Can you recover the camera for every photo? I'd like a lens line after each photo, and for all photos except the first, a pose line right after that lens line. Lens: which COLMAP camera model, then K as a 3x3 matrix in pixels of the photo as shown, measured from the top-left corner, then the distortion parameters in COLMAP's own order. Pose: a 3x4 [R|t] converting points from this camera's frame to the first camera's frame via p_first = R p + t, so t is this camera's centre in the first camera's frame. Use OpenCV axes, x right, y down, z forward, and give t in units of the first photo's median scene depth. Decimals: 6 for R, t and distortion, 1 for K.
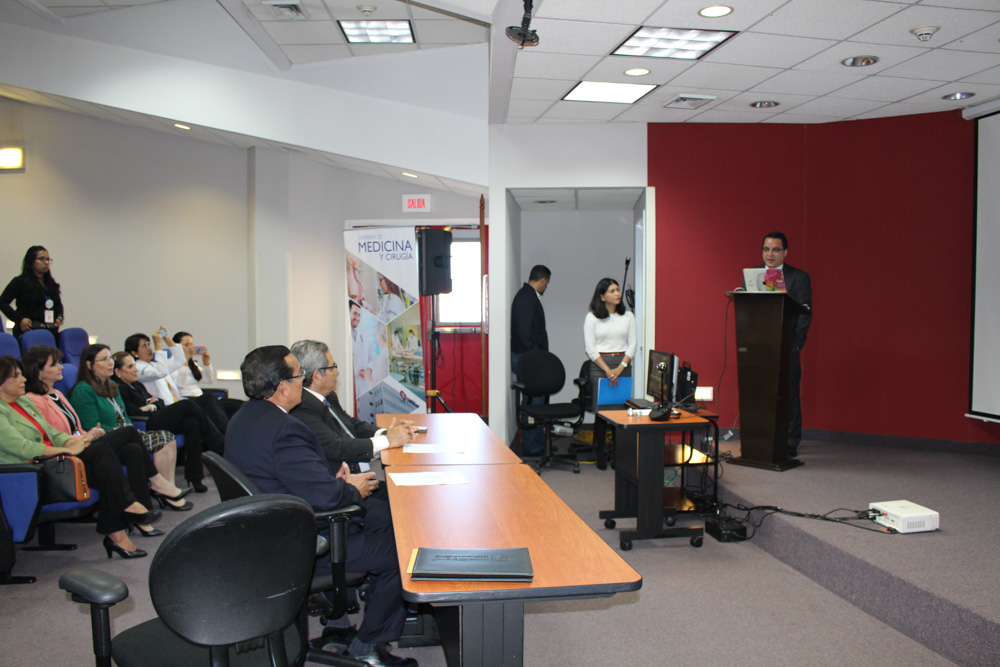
lens RADIAL K [[835.1, 0, 500.0], [0, 835.1, 333.5], [0, 0, 1]] dist [-0.086257, 0.006809]
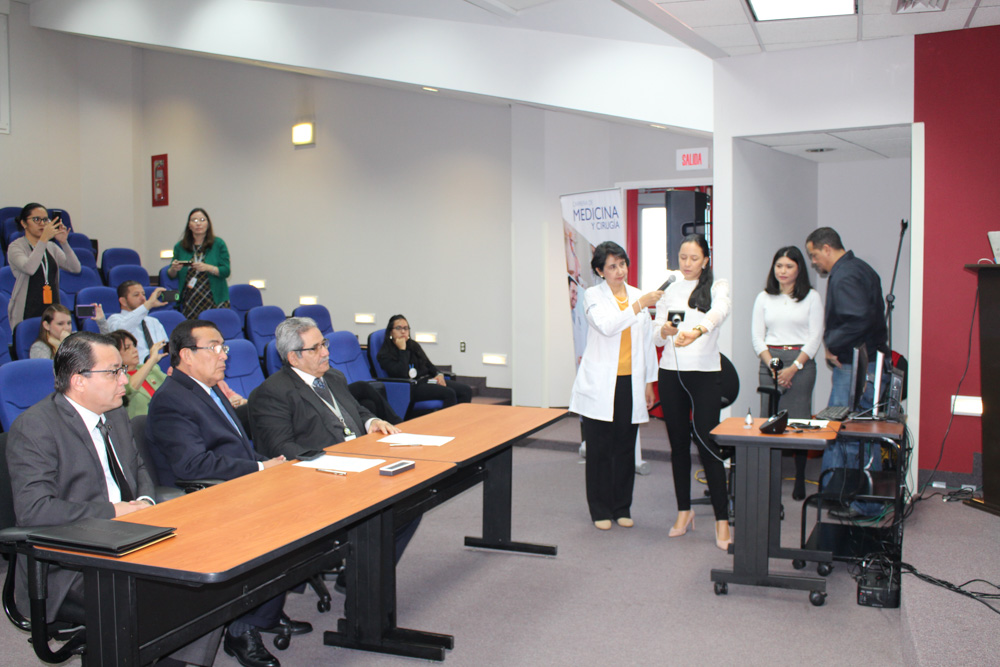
lens RADIAL K [[1013.4, 0, 495.6], [0, 1013.4, 319.7], [0, 0, 1]] dist [-0.063000, 0.035222]
pose [[0.869065, 0.021063, -0.494249, 0.290770], [-0.019813, 0.999774, 0.007767, -0.001567], [0.494301, 0.003042, 0.869286, 0.044218]]
